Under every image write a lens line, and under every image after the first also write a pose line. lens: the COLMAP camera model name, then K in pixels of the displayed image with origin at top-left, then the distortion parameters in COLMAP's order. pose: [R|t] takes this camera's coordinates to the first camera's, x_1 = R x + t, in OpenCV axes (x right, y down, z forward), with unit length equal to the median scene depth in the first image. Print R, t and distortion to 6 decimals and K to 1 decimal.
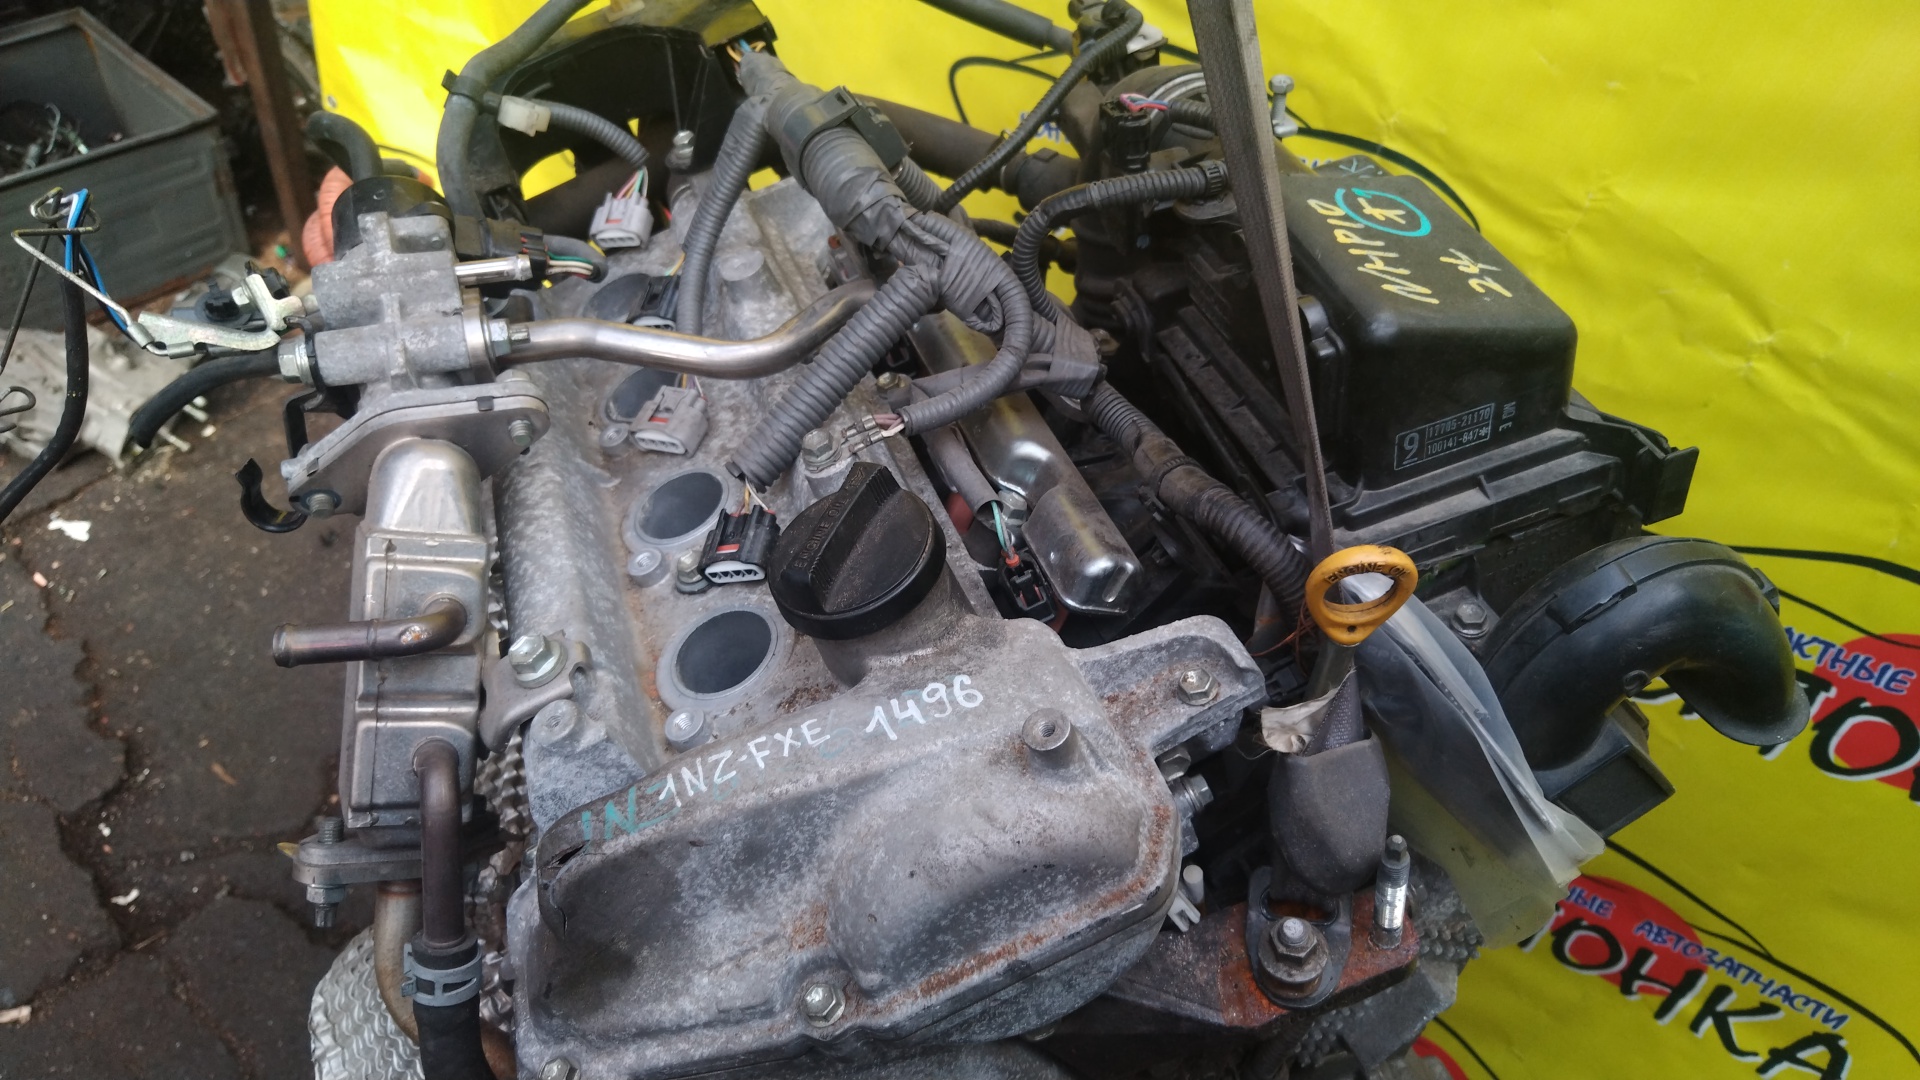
lens RADIAL K [[1346.9, 0, 973.0], [0, 1346.9, 539.4], [0, 0, 1]] dist [-0.008953, 0.007293]
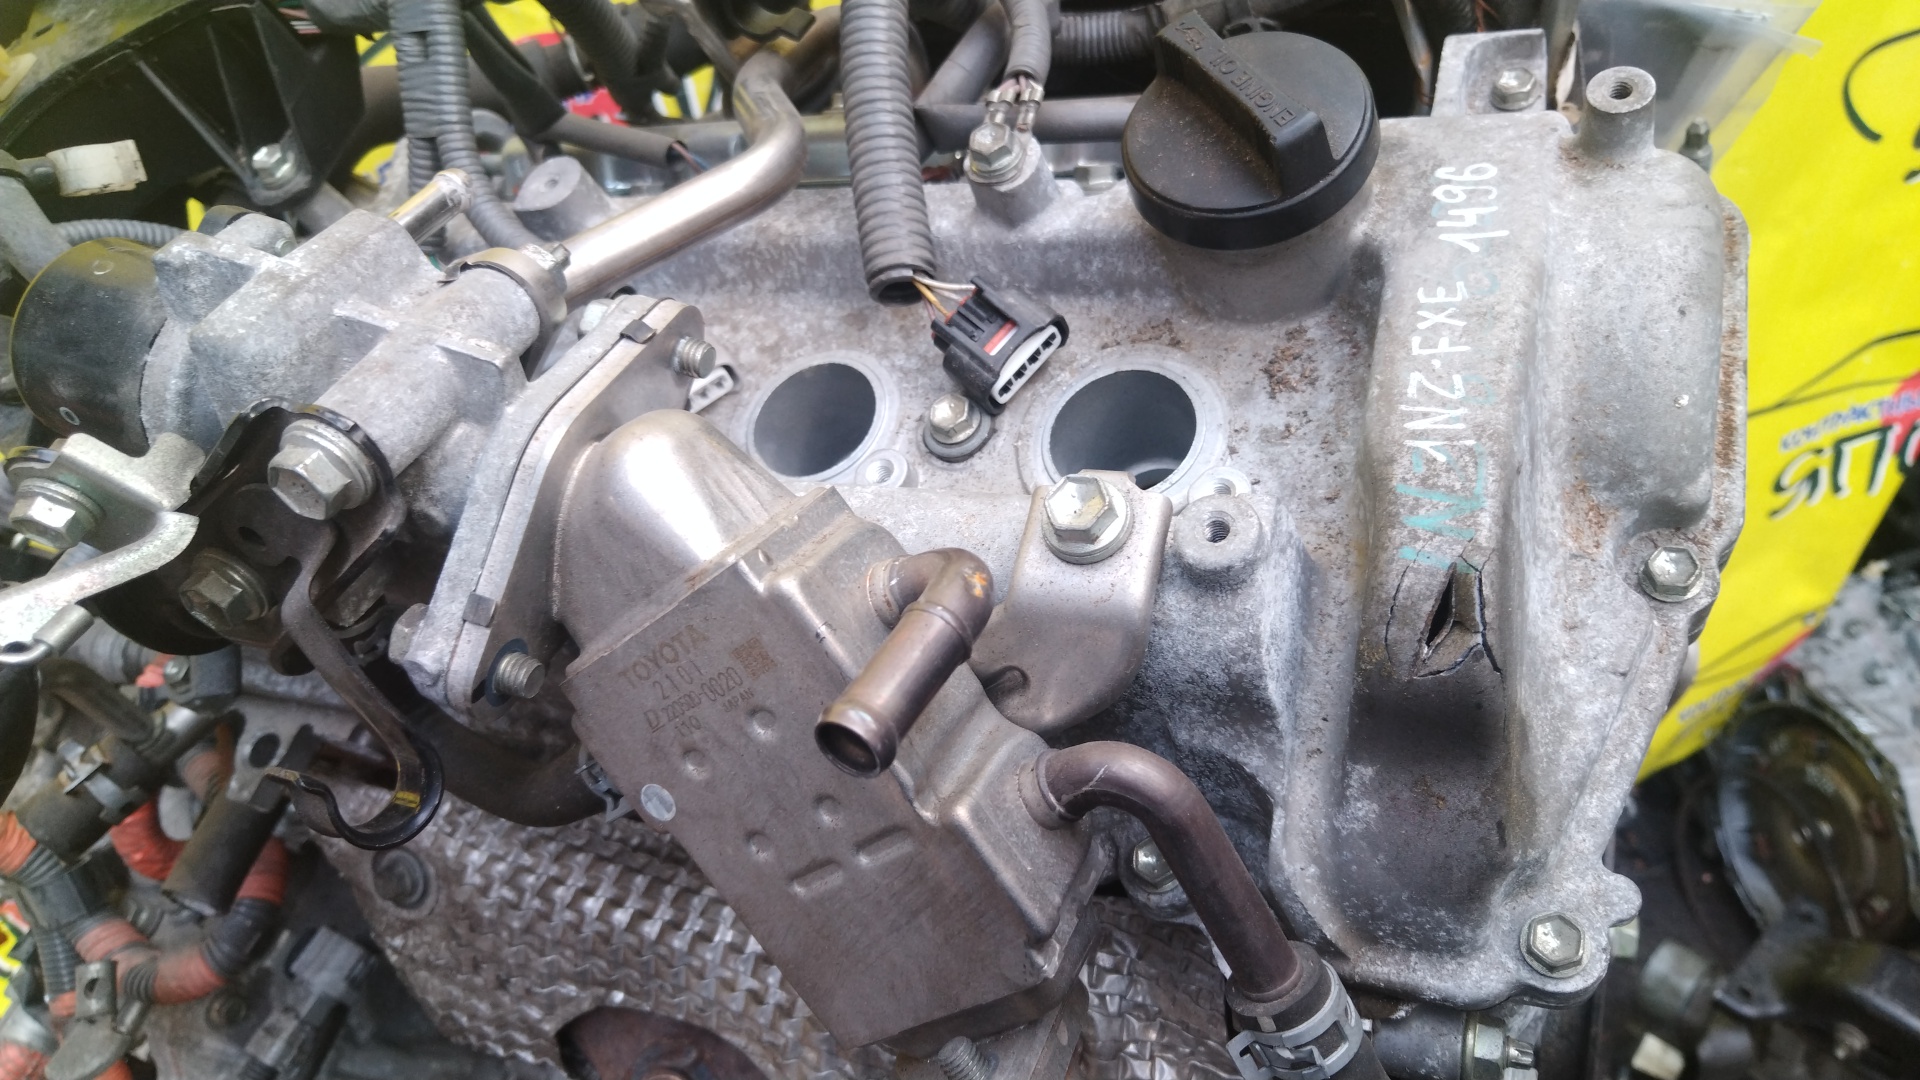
lens RADIAL K [[1361.3, 0, 977.4], [0, 1361.3, 529.1], [0, 0, 1]] dist [-0.006303, 0.007497]
pose [[0.613194, -0.623332, 0.485232, -0.681538], [0.664567, 0.739136, 0.109676, -0.006368], [-0.427017, 0.255216, 0.867480, 0.504994]]
